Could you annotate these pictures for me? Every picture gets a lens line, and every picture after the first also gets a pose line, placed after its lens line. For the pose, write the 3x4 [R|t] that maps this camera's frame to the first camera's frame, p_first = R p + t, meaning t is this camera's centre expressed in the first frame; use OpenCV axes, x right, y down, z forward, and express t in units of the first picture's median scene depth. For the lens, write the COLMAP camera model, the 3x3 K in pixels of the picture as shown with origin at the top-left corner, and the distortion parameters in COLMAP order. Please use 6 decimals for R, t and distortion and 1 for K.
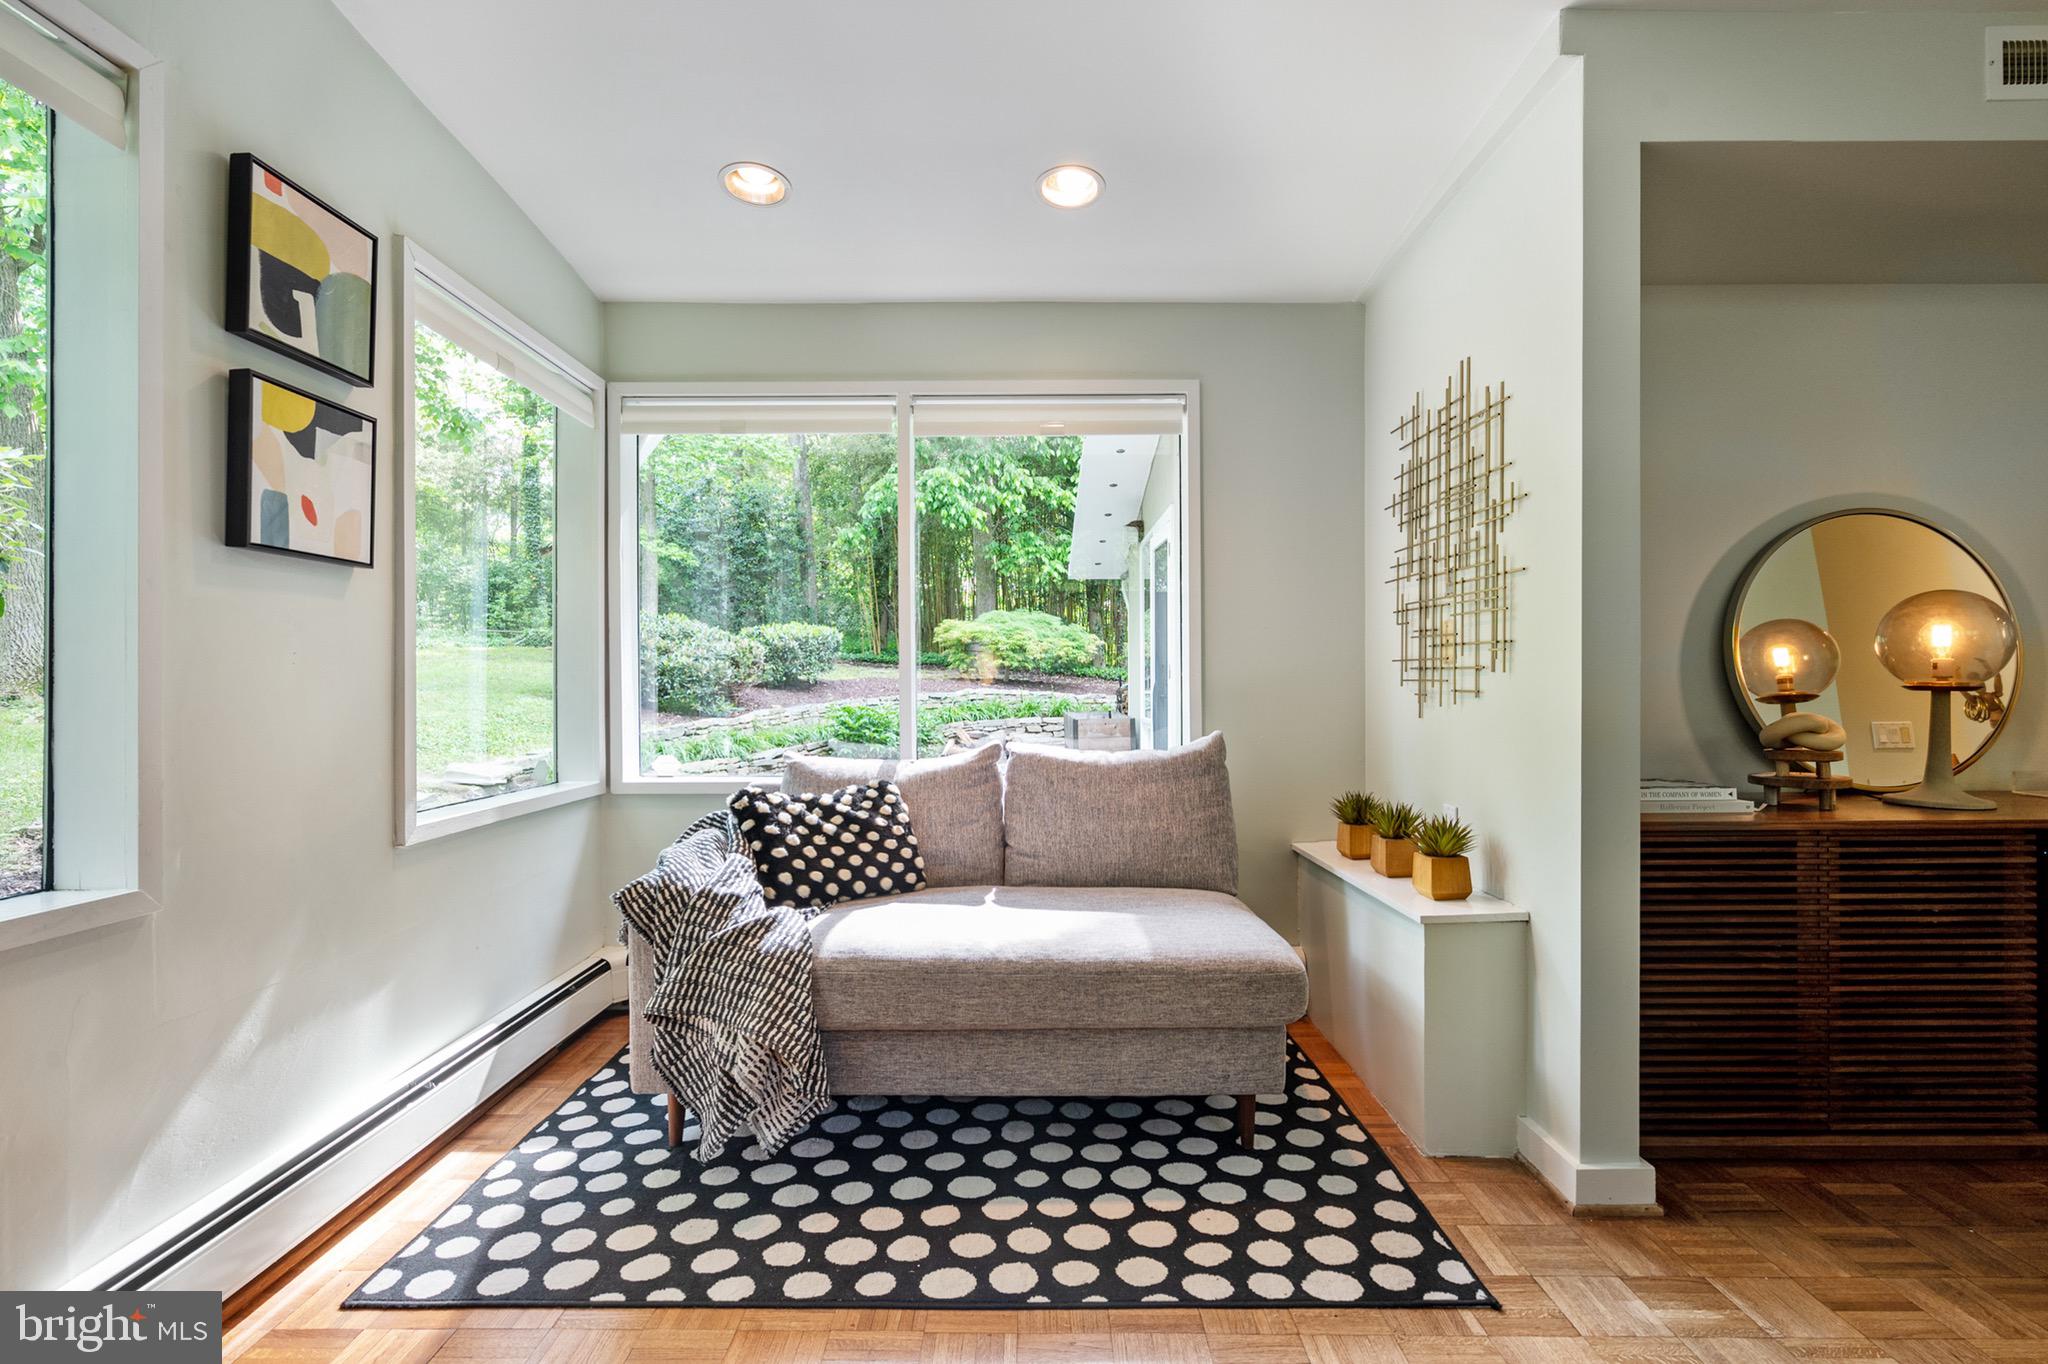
lens RADIAL K [[925.2, 0, 1019.3], [0, 925.2, 689.2], [0, 0, 1]] dist [0.000889, -0.000386]
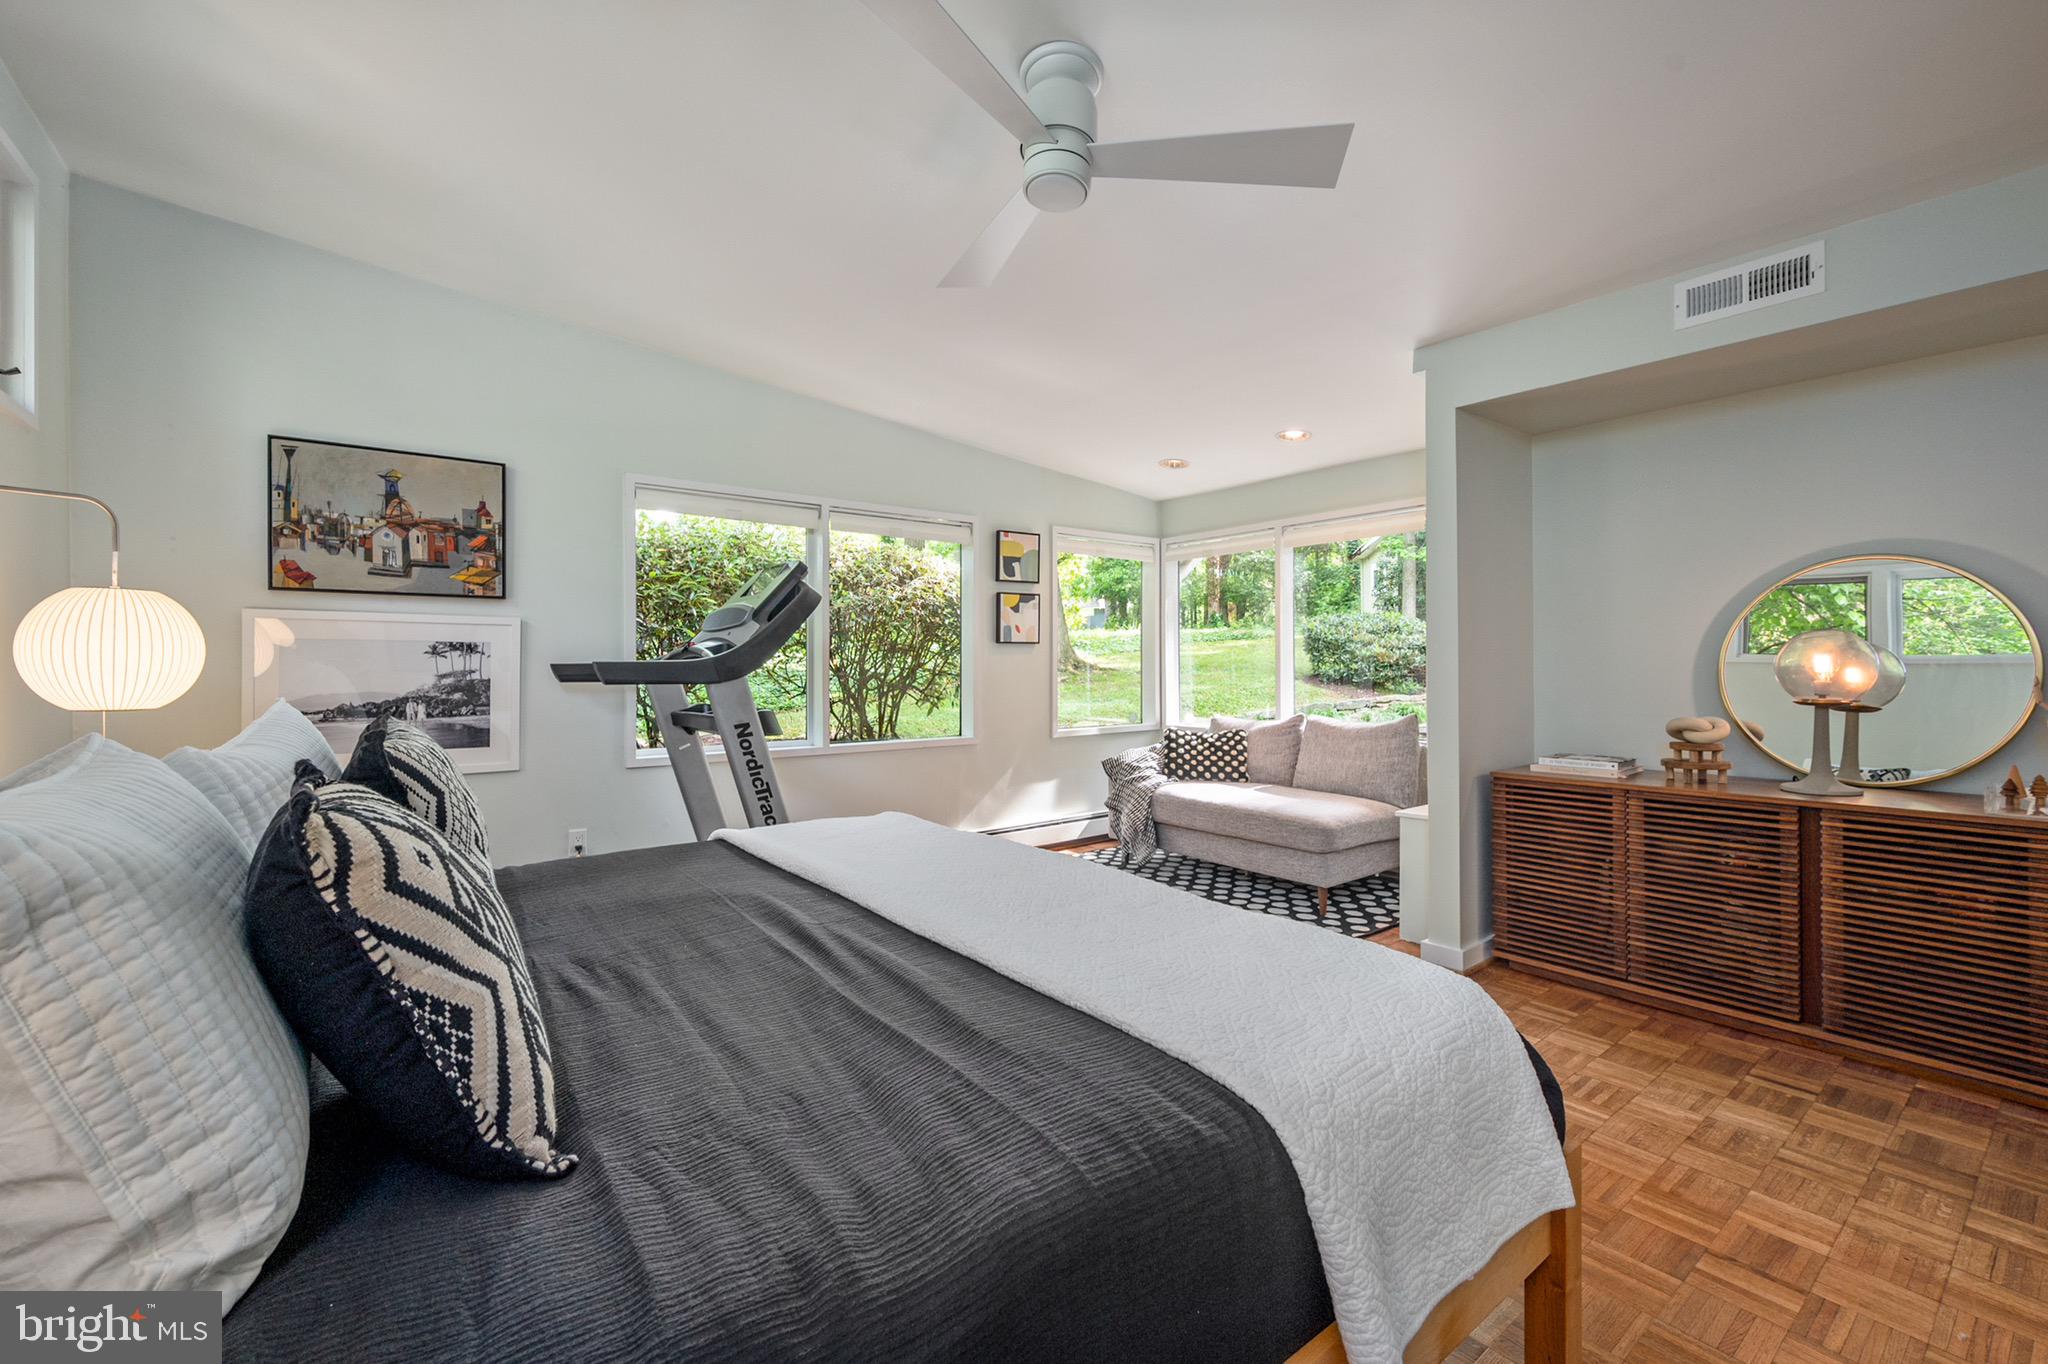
lens RADIAL K [[850.3, 0, 1026.4], [0, 850.3, 676.5], [0, 0, 1]] dist [0.001258, 0.000173]
pose [[0.614222, 0.013232, -0.789022, 1.491901], [-0.000425, 0.999865, 0.016438, -0.070253], [0.789133, -0.009761, 0.614145, -0.751129]]
